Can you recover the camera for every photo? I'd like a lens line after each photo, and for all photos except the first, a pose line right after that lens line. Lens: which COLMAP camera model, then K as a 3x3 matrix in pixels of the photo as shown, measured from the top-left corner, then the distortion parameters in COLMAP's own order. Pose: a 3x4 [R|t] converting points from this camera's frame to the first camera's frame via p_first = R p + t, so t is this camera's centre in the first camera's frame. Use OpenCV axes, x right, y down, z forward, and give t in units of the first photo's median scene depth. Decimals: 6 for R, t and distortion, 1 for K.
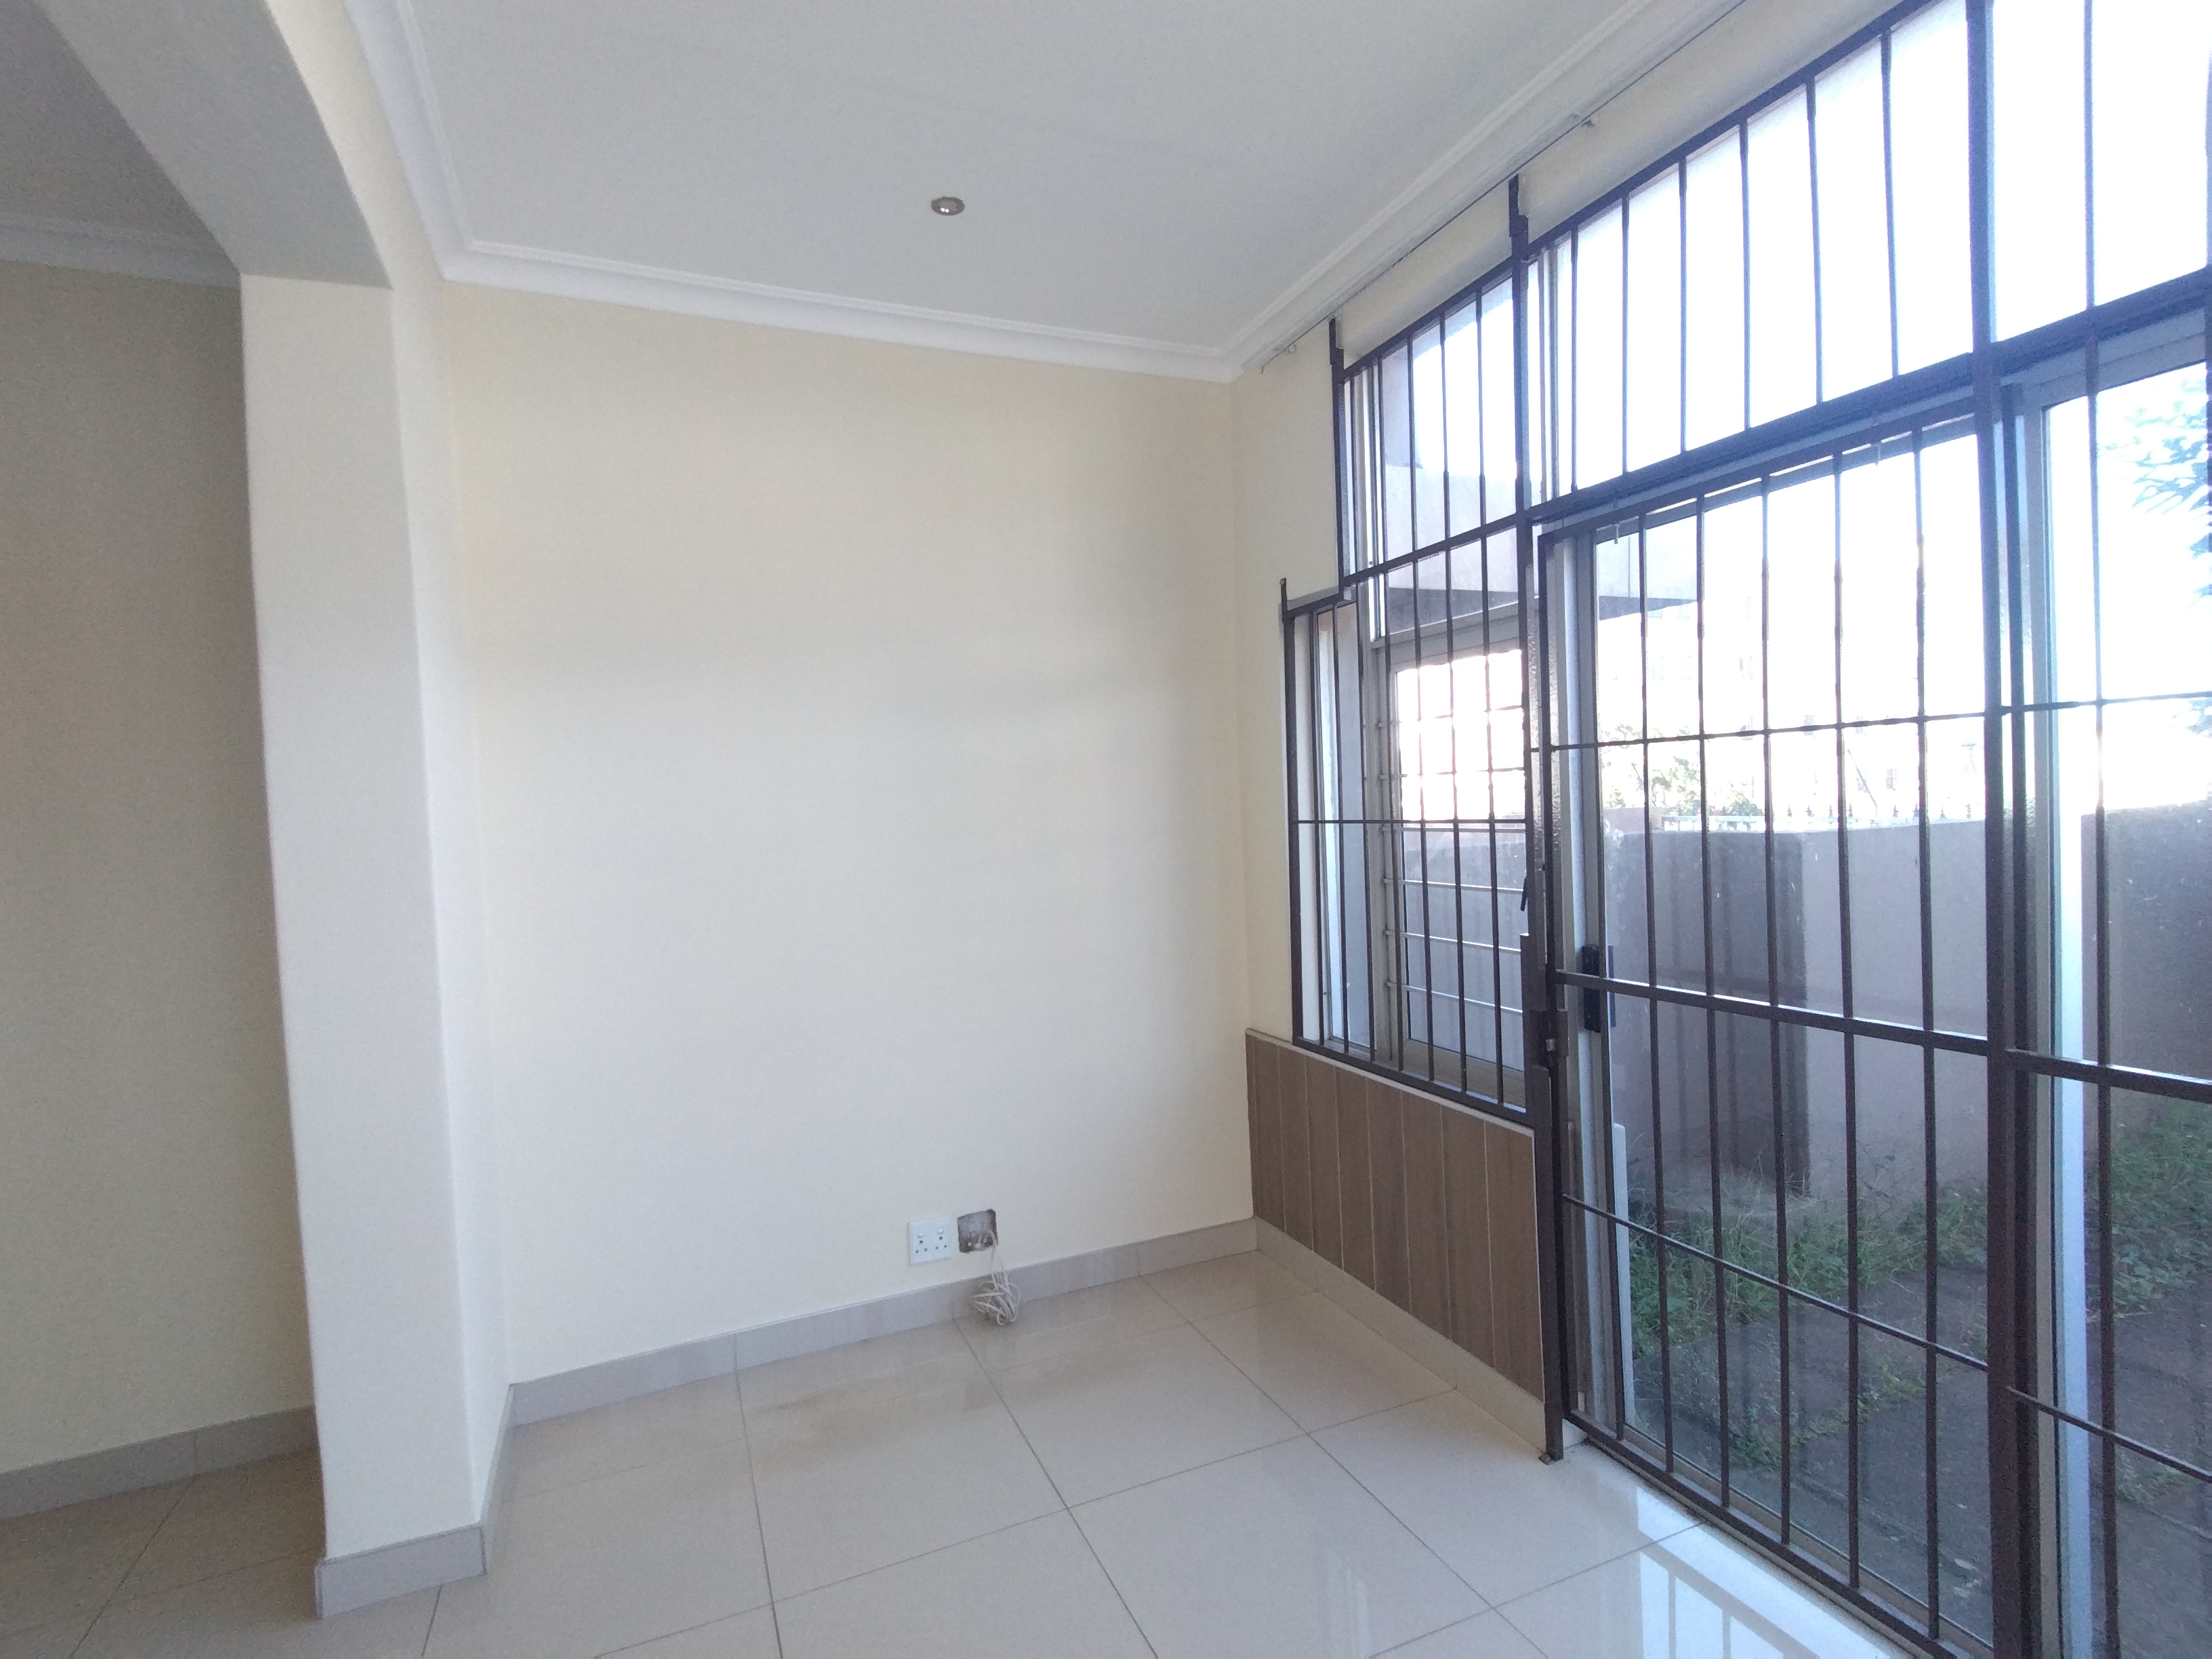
lens RADIAL K [[1111.8, 0, 1102.8], [0, 1111.8, 834.6], [0, 0, 1]] dist [0.024828, -0.011672]
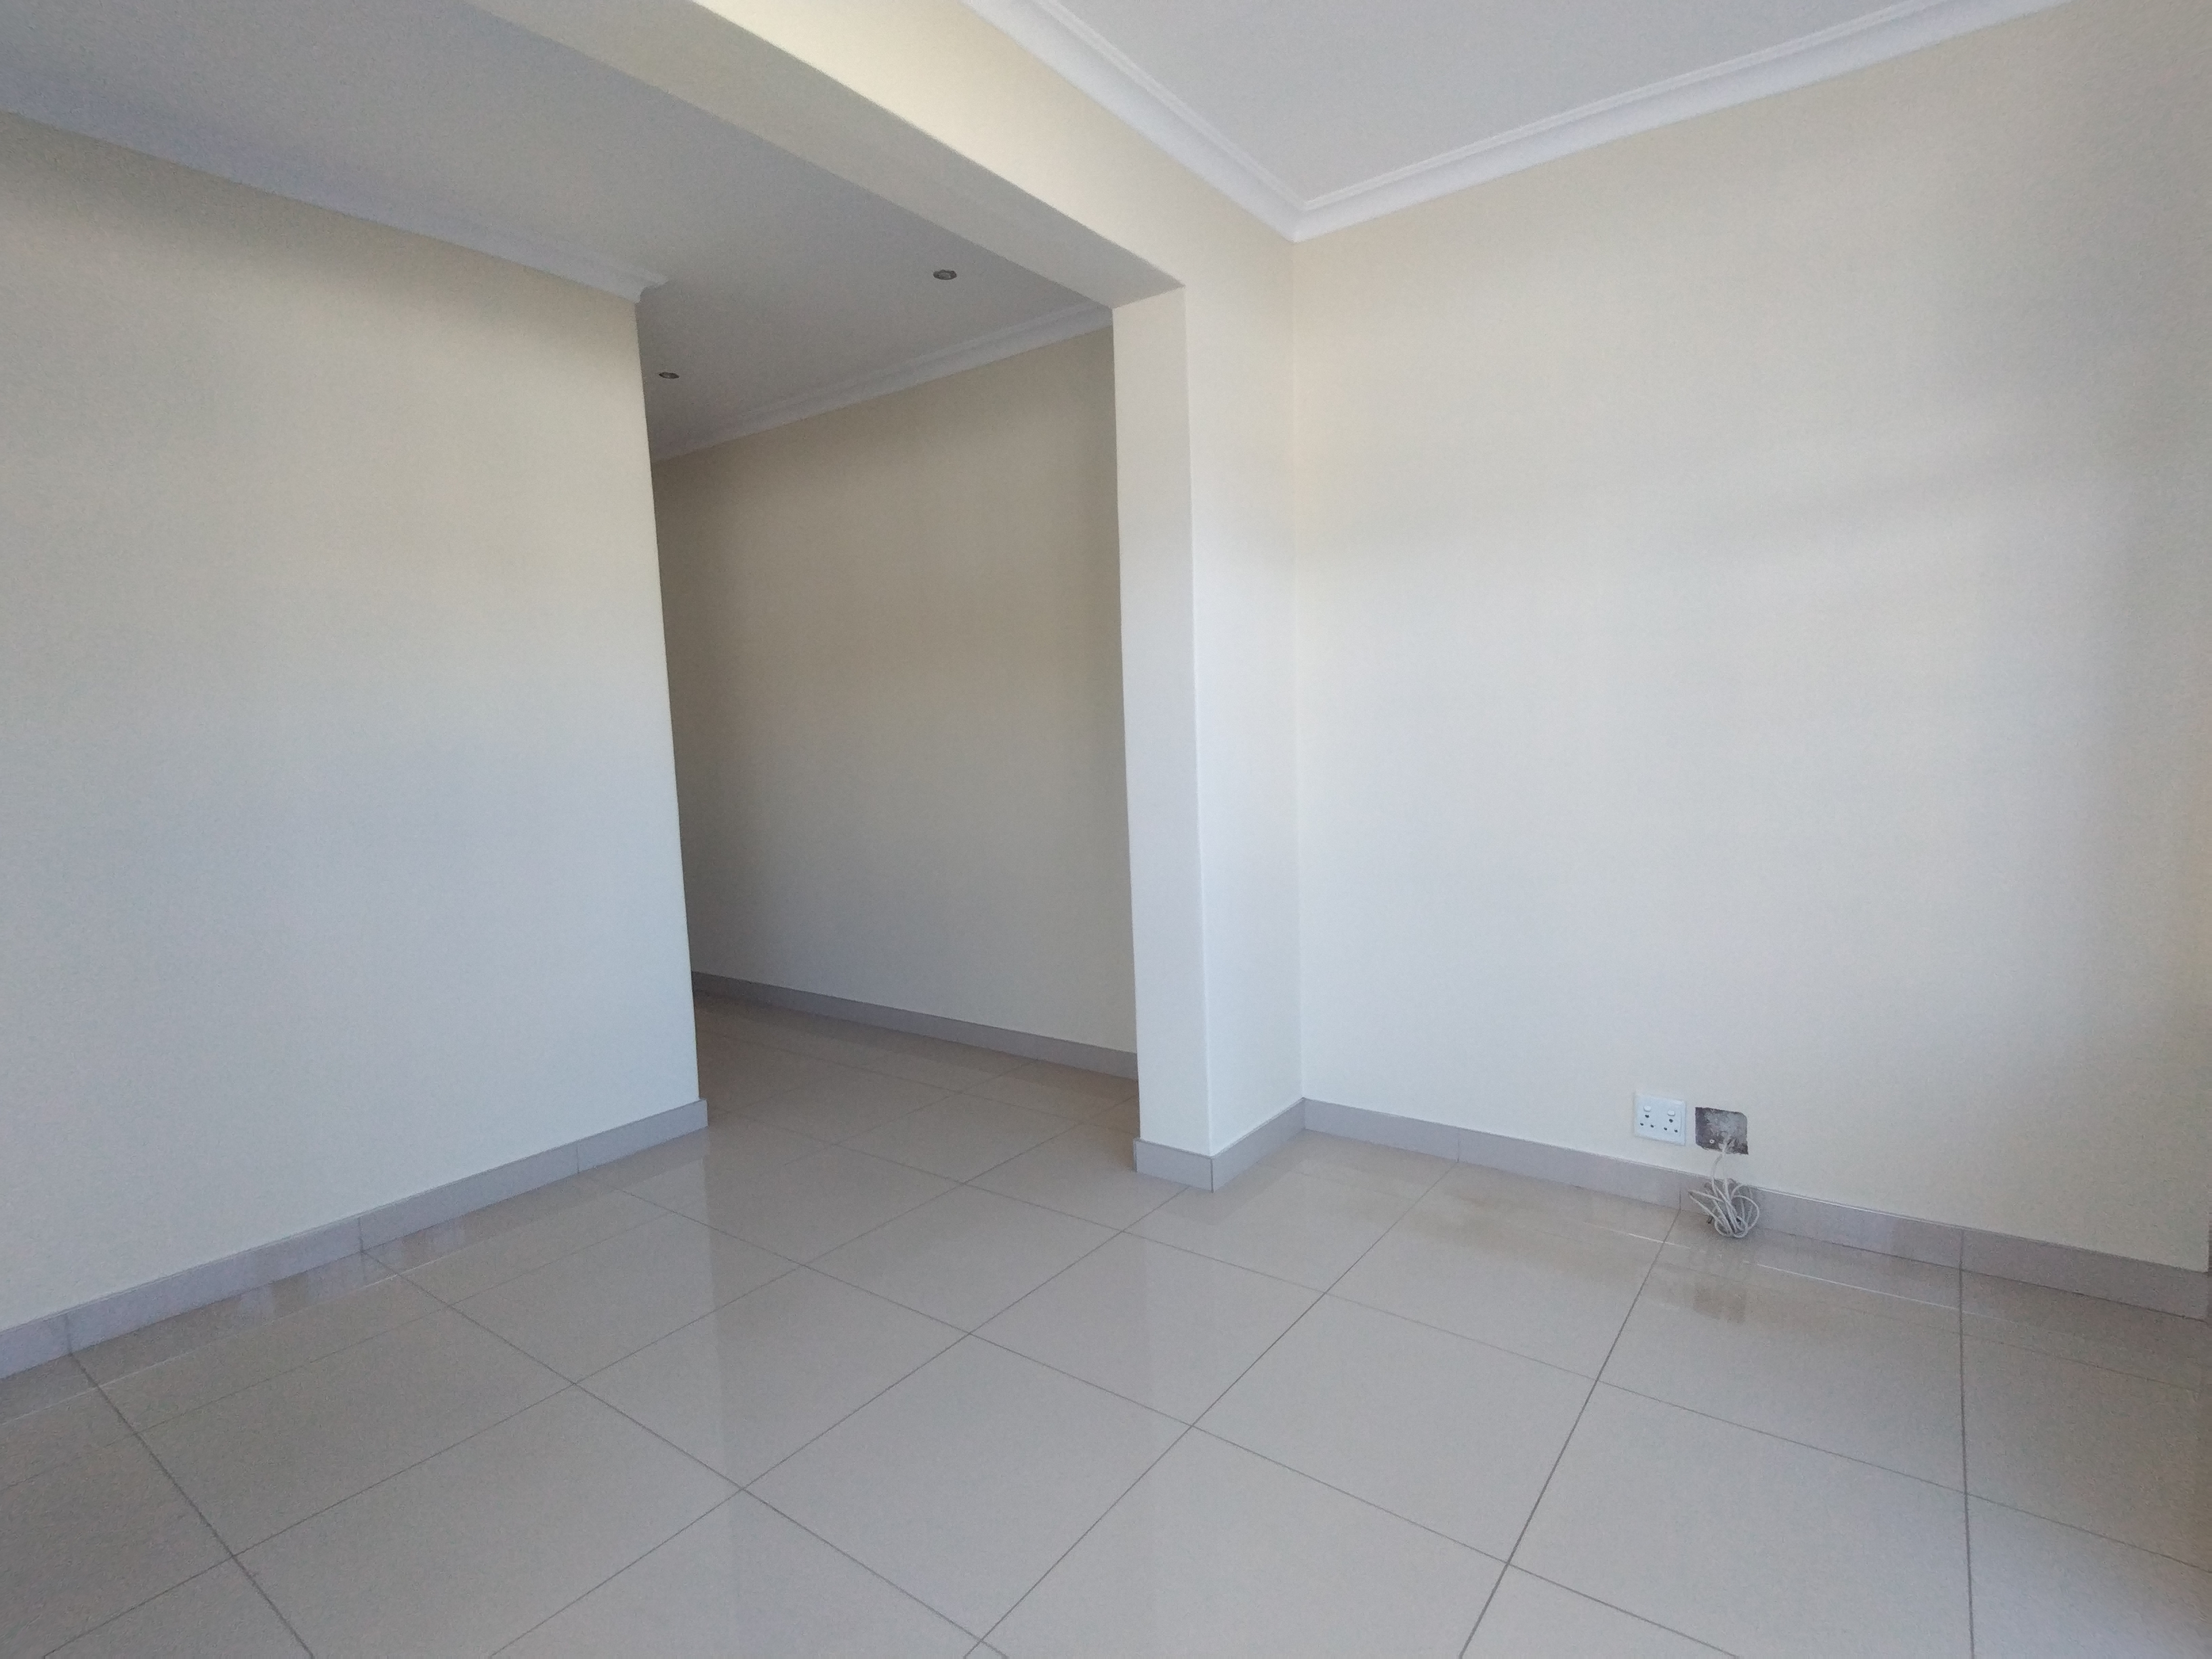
lens RADIAL K [[1111.8, 0, 1107.9], [0, 1111.8, 838.0], [0, 0, 1]] dist [0.024828, -0.011672]
pose [[0.497457, 0.119796, -0.859177, 0.413172], [-0.016533, 0.991548, 0.128680, 0.011857], [0.867331, -0.049807, 0.495233, 0.136311]]
